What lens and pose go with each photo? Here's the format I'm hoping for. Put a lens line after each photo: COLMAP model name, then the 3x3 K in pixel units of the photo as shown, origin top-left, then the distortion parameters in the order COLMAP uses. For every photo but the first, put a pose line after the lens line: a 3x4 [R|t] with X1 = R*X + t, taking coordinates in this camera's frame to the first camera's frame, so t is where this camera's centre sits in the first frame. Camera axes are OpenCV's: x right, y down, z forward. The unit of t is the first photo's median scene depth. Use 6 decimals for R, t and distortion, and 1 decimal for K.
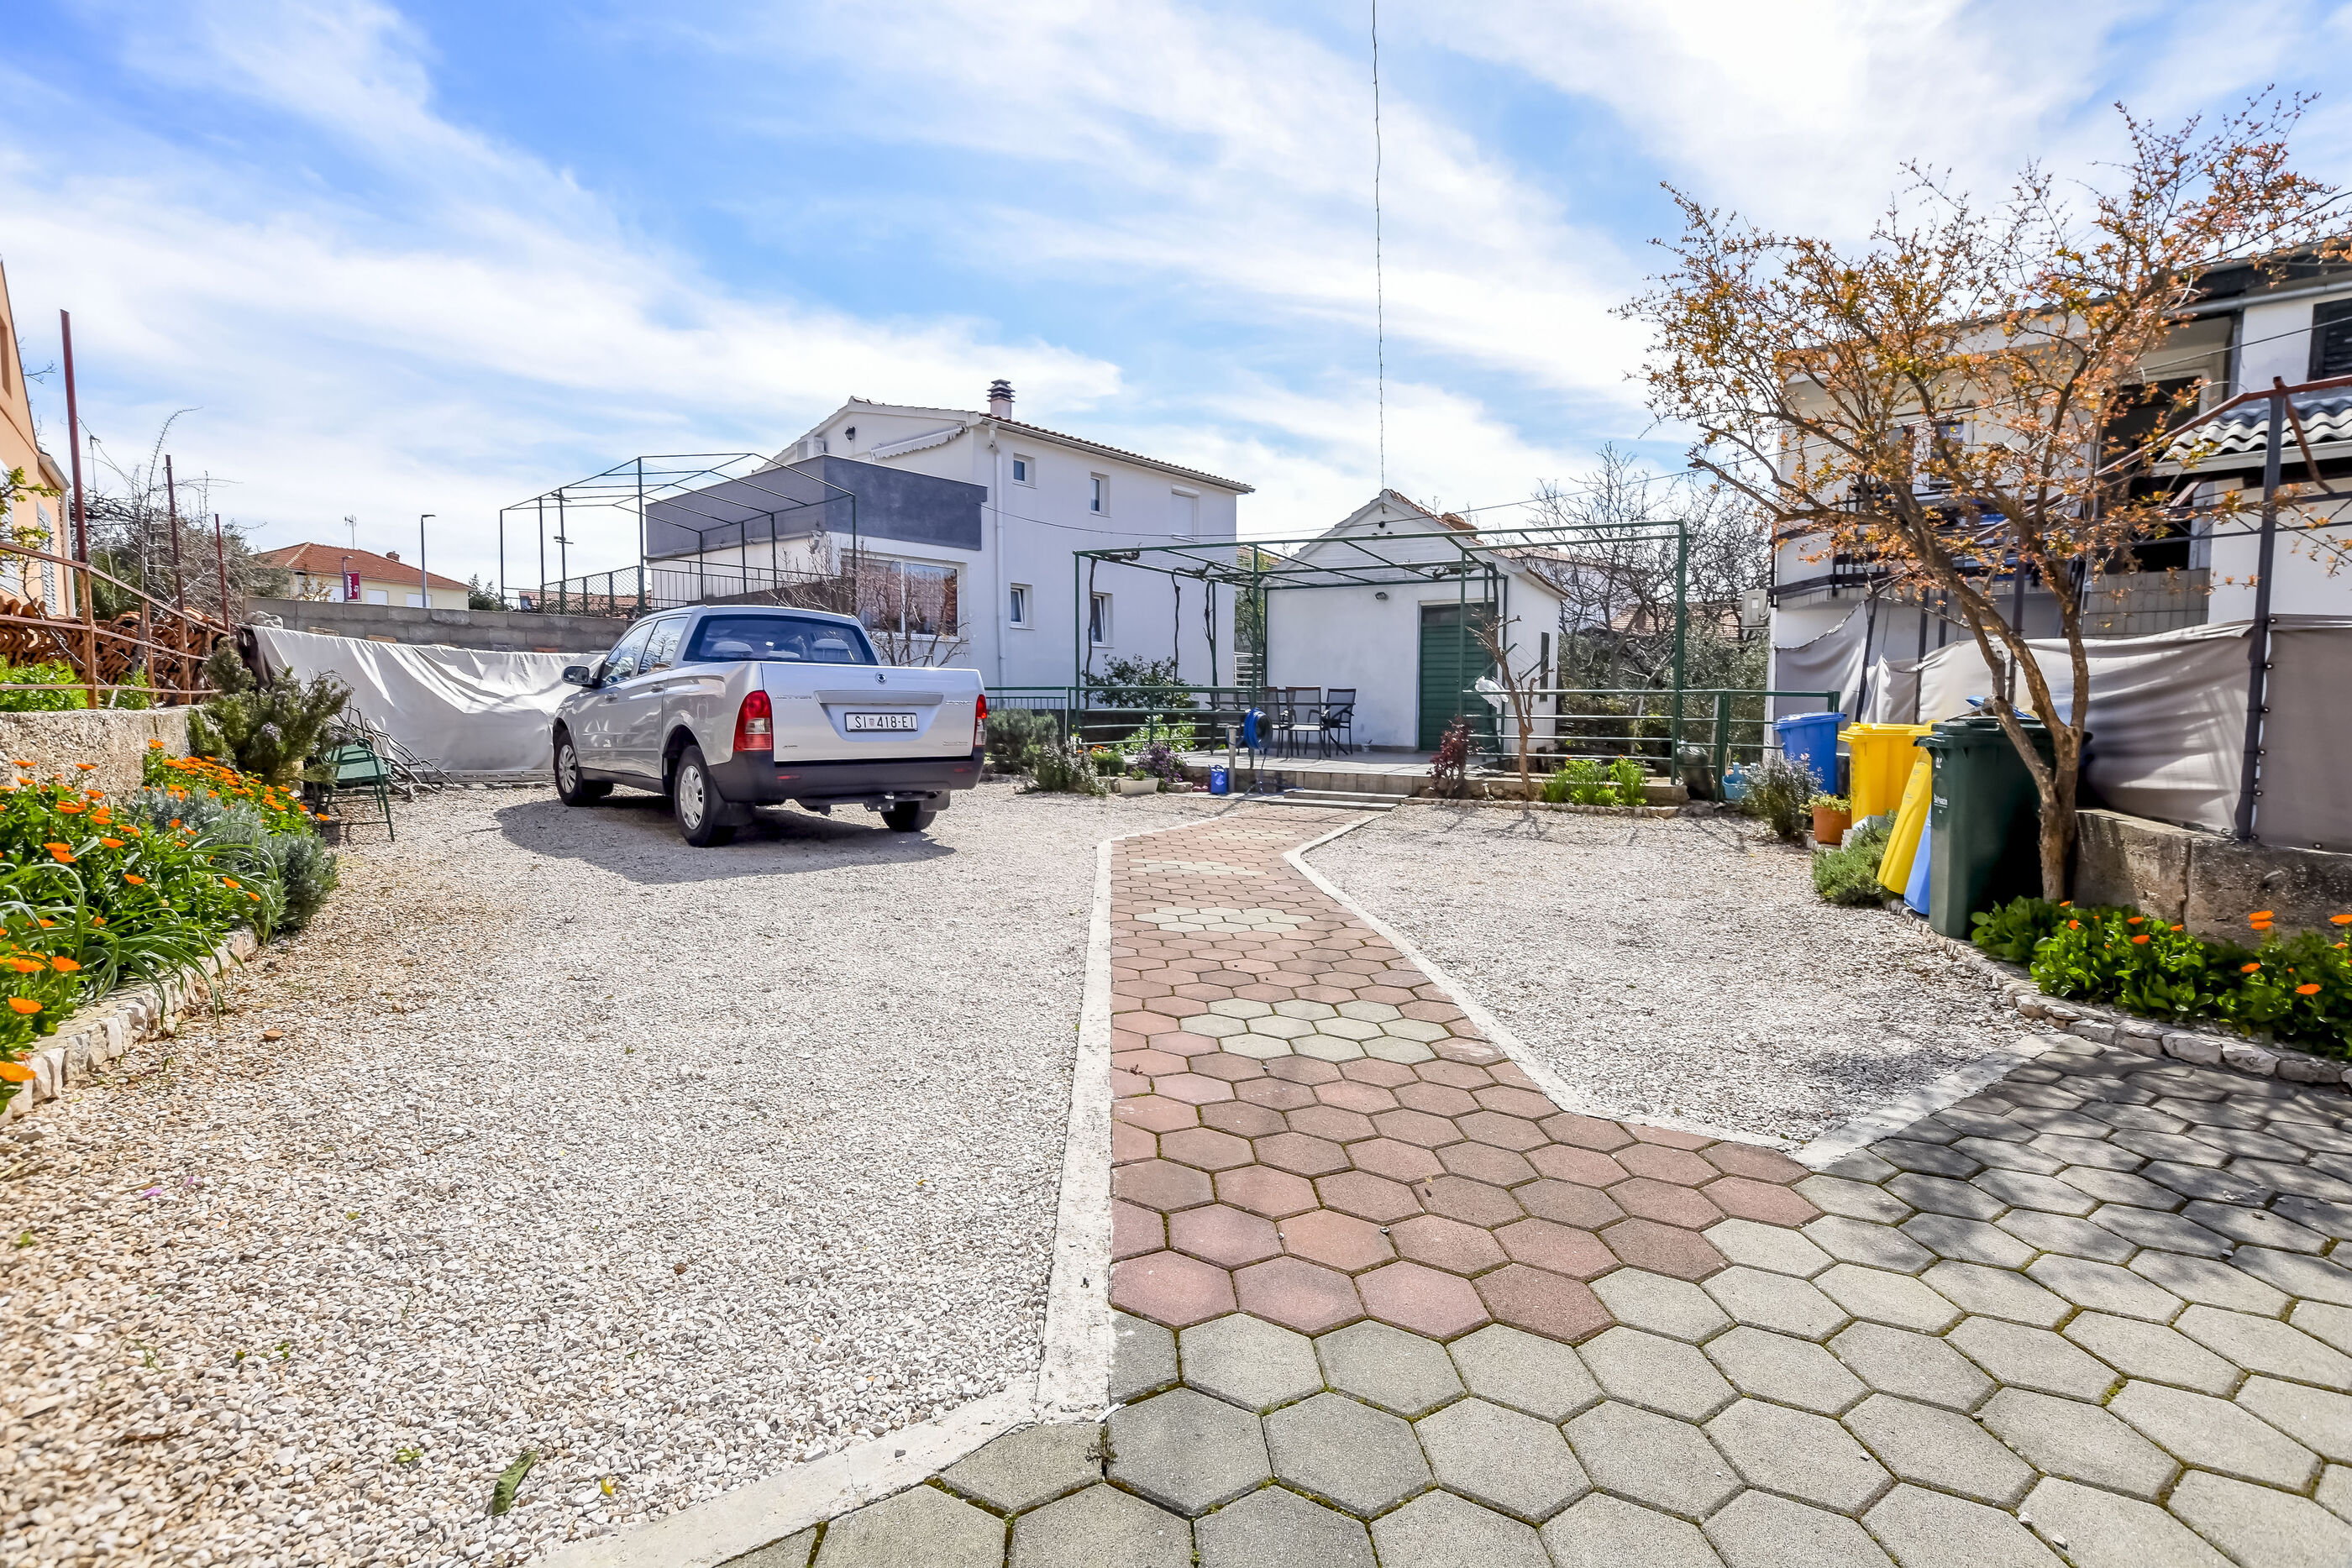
lens RADIAL K [[1055.9, 0, 1176.0], [0, 1055.9, 784.0], [0, 0, 1]] dist [-0.012539, -0.000267]
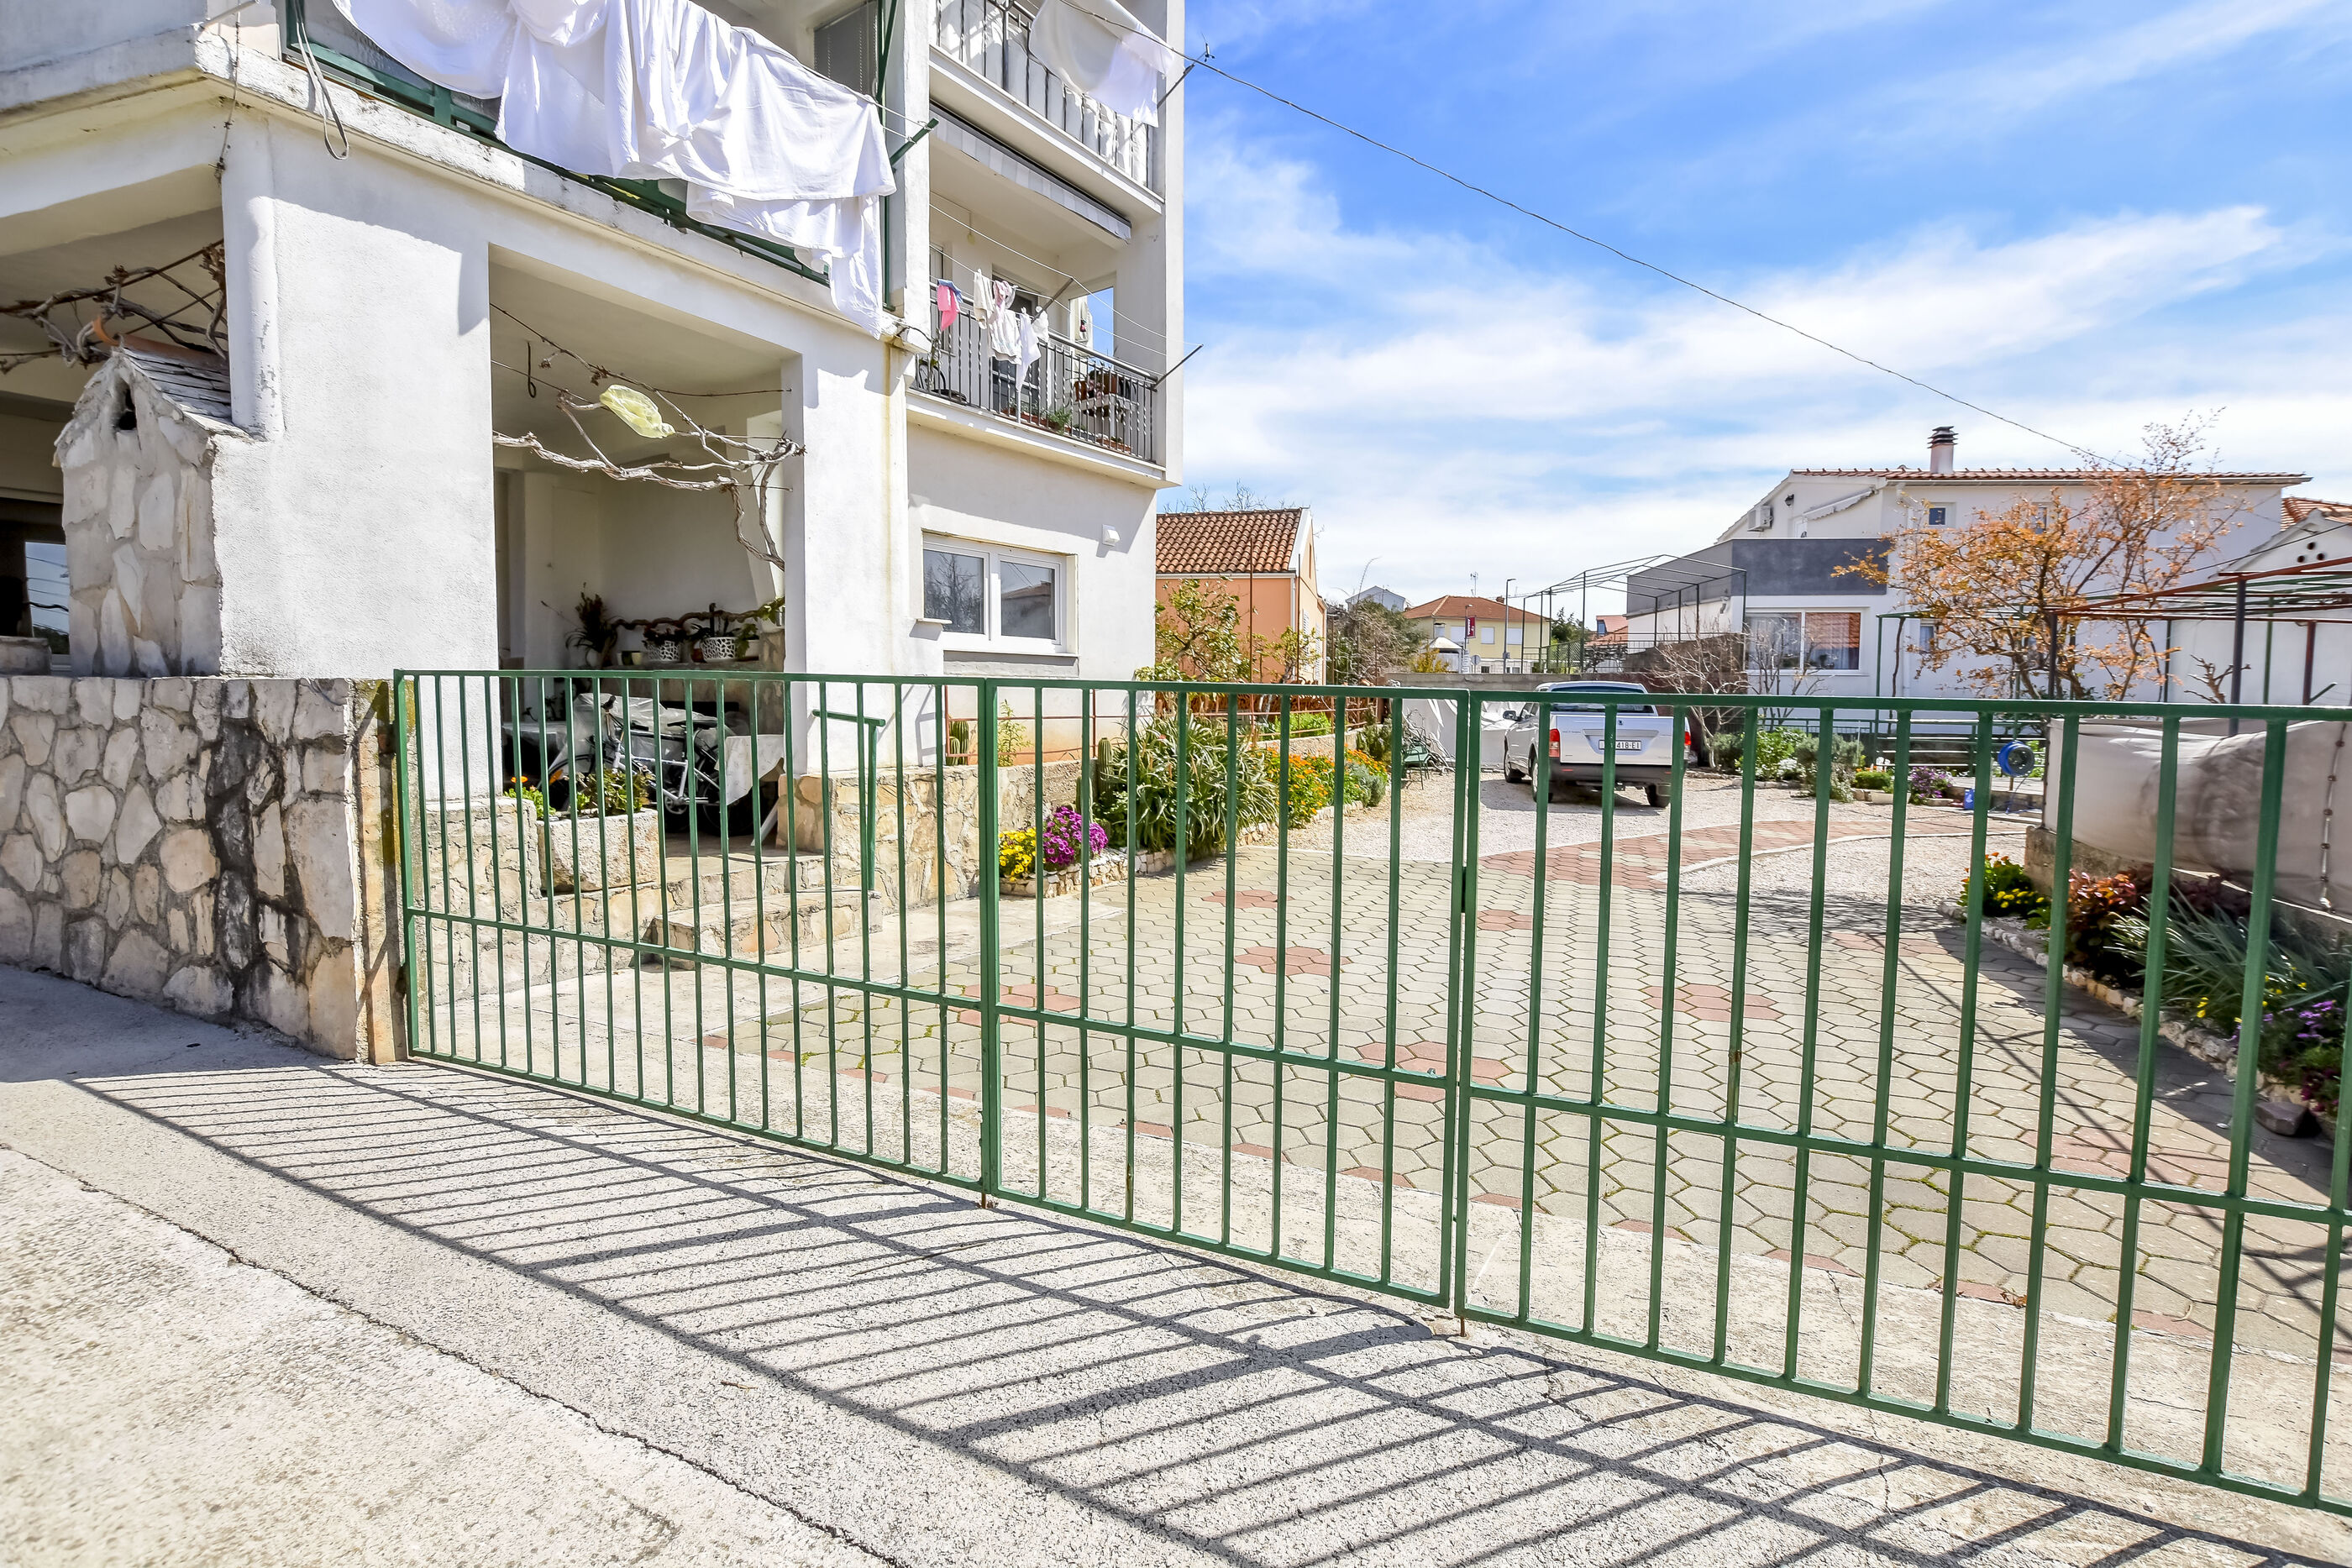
lens RADIAL K [[1055.9, 0, 1176.0], [0, 1055.9, 784.0], [0, 0, 1]] dist [-0.012539, -0.000267]
pose [[0.584839, 0.062058, -0.808772, 0.353509], [-0.064713, 0.997461, 0.029741, 0.003219], [0.808564, 0.034944, 0.587369, -0.347507]]
